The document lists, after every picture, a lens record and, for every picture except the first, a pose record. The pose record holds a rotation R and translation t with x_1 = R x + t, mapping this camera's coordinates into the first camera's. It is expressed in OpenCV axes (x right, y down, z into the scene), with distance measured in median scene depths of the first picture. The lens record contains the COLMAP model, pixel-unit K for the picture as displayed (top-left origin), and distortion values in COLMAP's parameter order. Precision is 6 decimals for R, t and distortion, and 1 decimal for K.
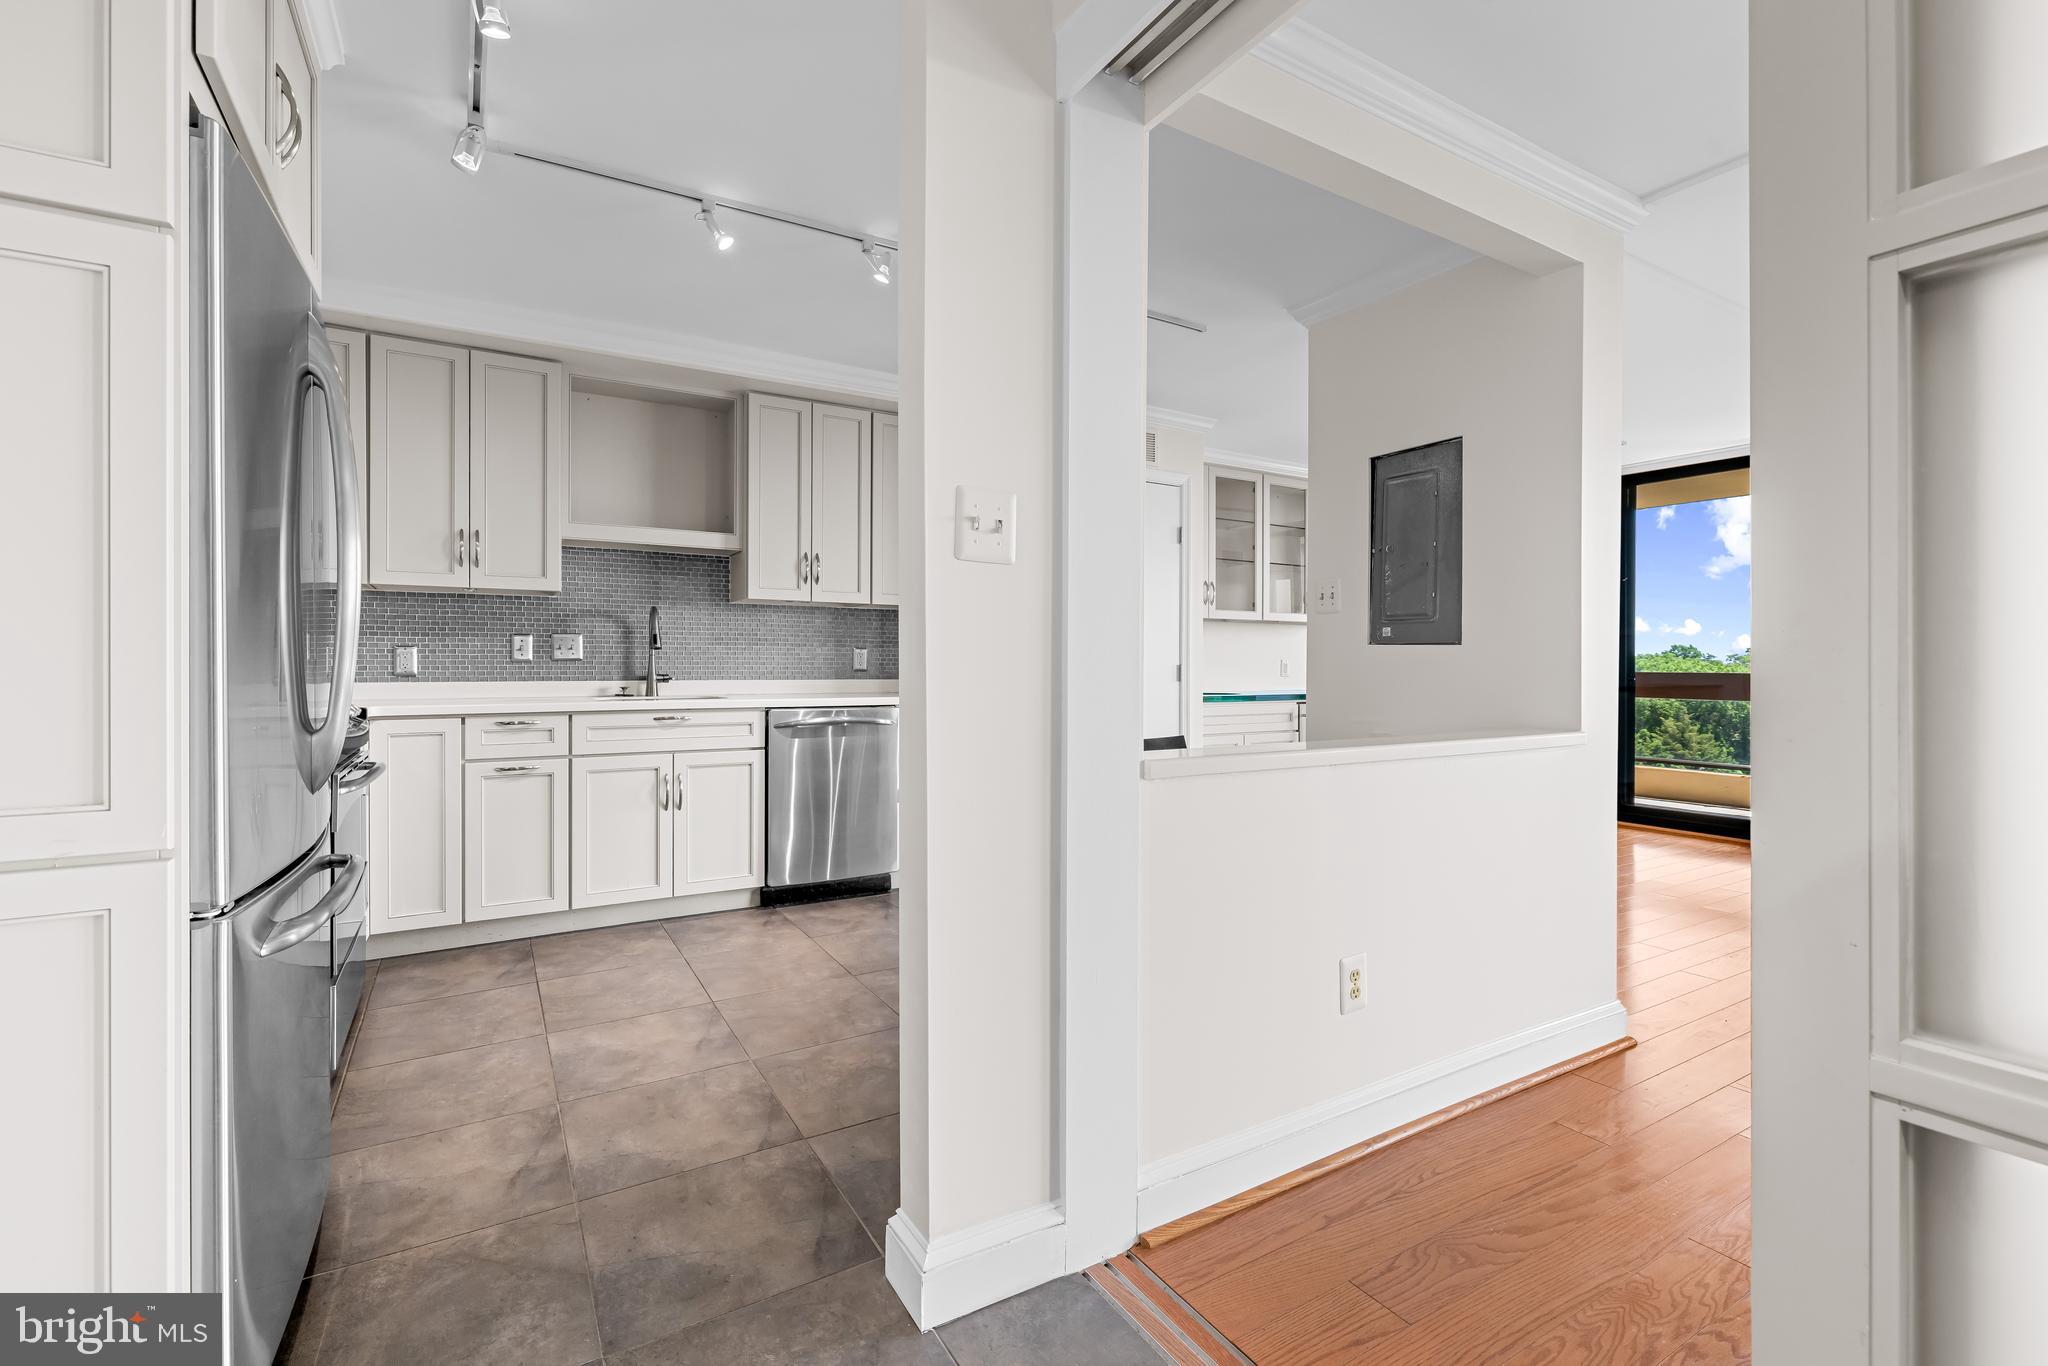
lens RADIAL K [[898.8, 0, 1016.9], [0, 898.8, 668.4], [0, 0, 1]] dist [0.001741, 0.000088]
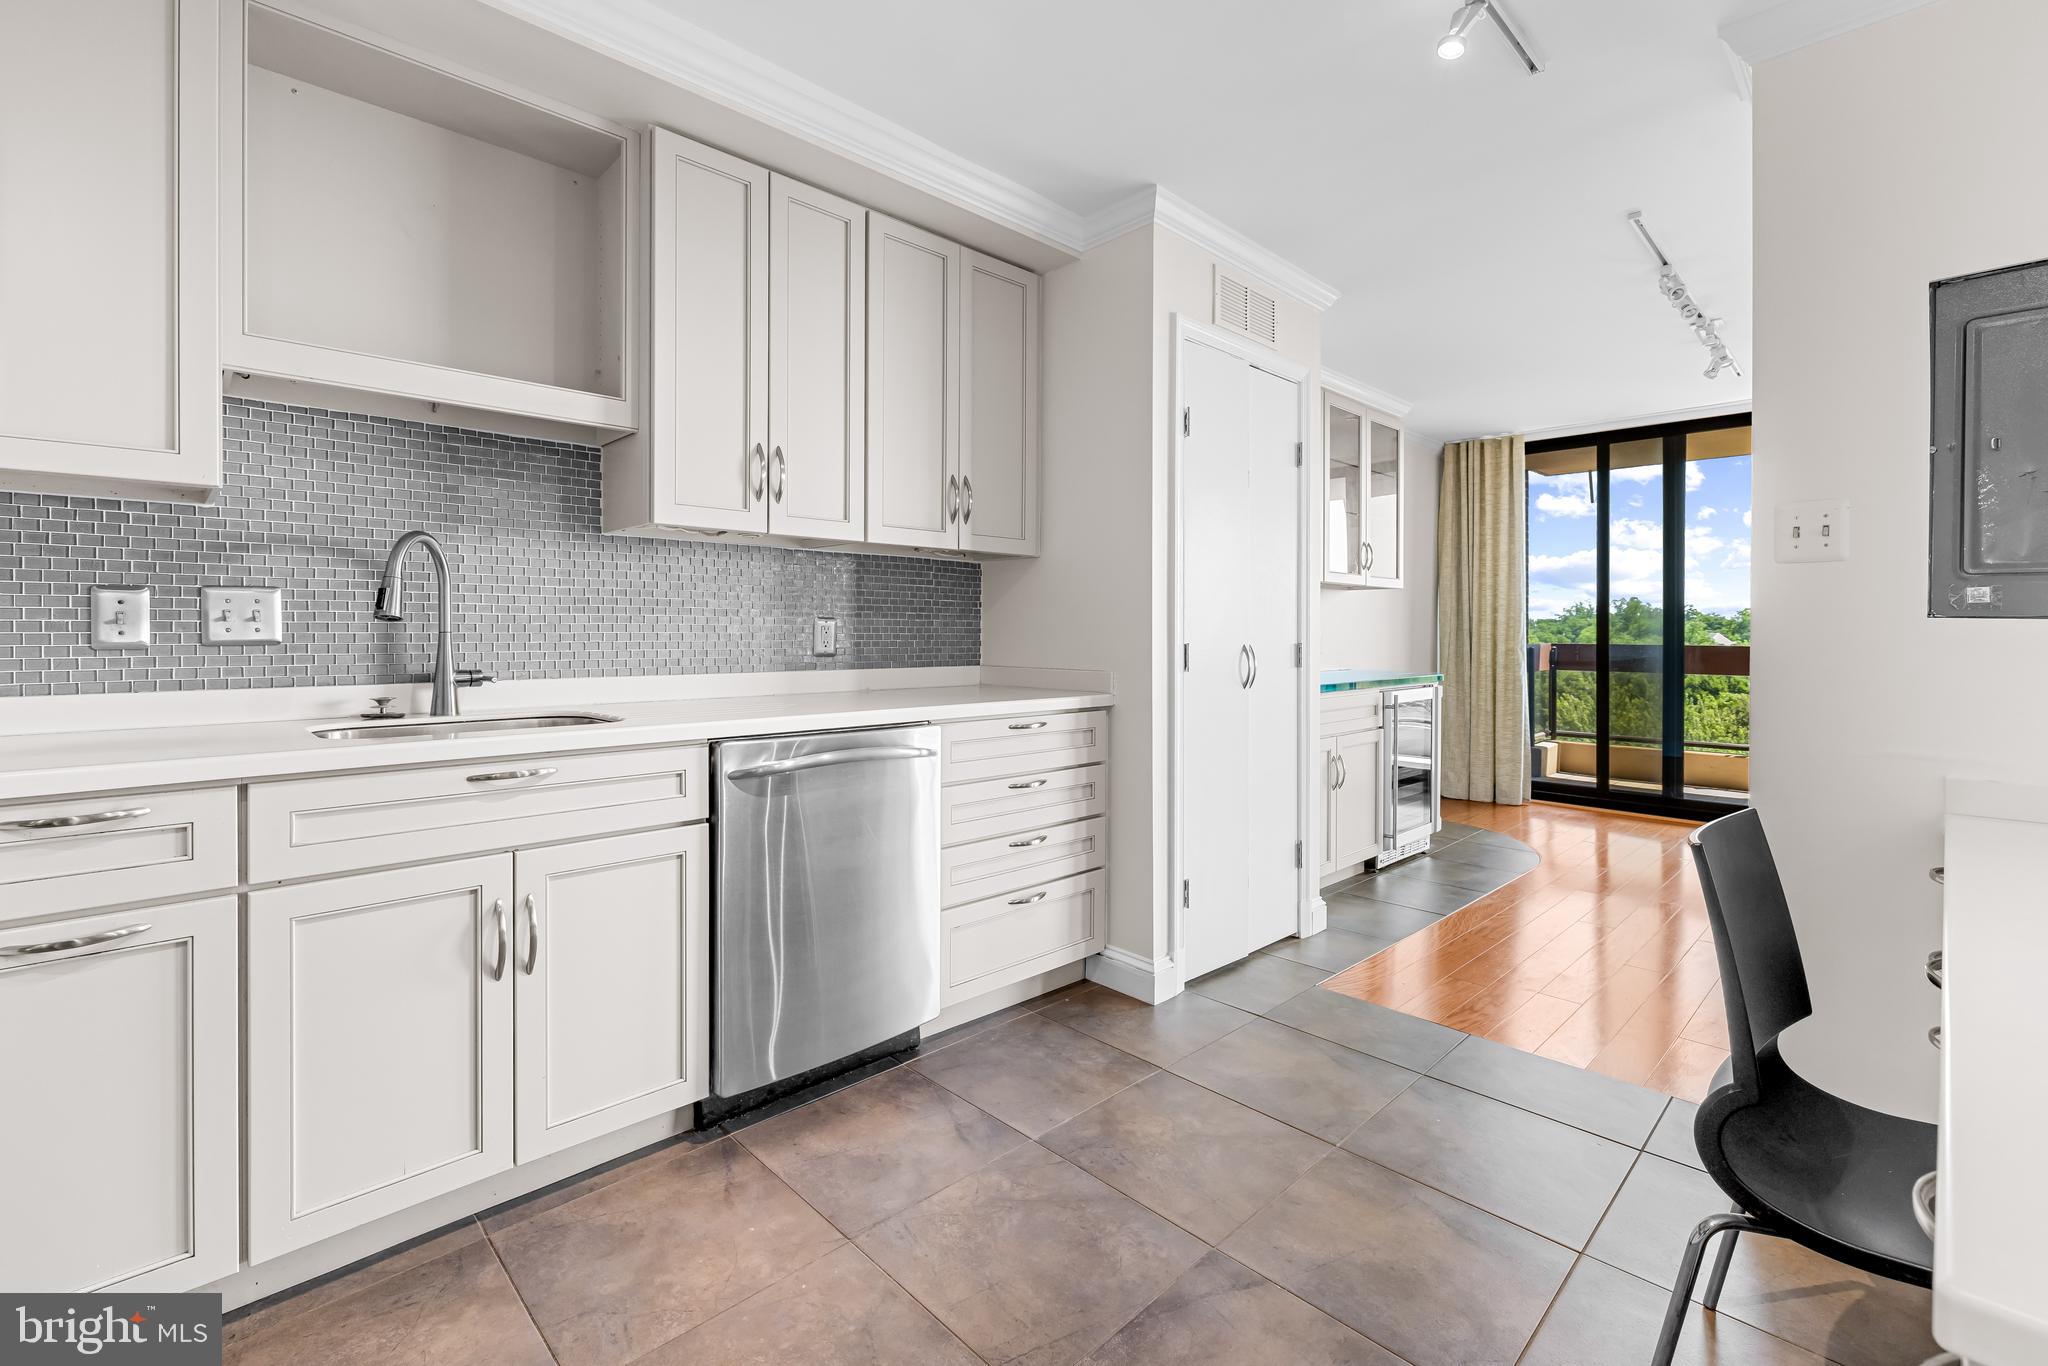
lens RADIAL K [[895.8, 0, 1029.3], [0, 895.8, 637.3], [0, 0, 1]] dist [-0.000792, -0.000148]
pose [[0.972054, -0.002698, 0.234743, -0.208814], [0.001906, 0.999992, 0.003605, -0.013157], [-0.234751, -0.003057, 0.972051, 0.444010]]
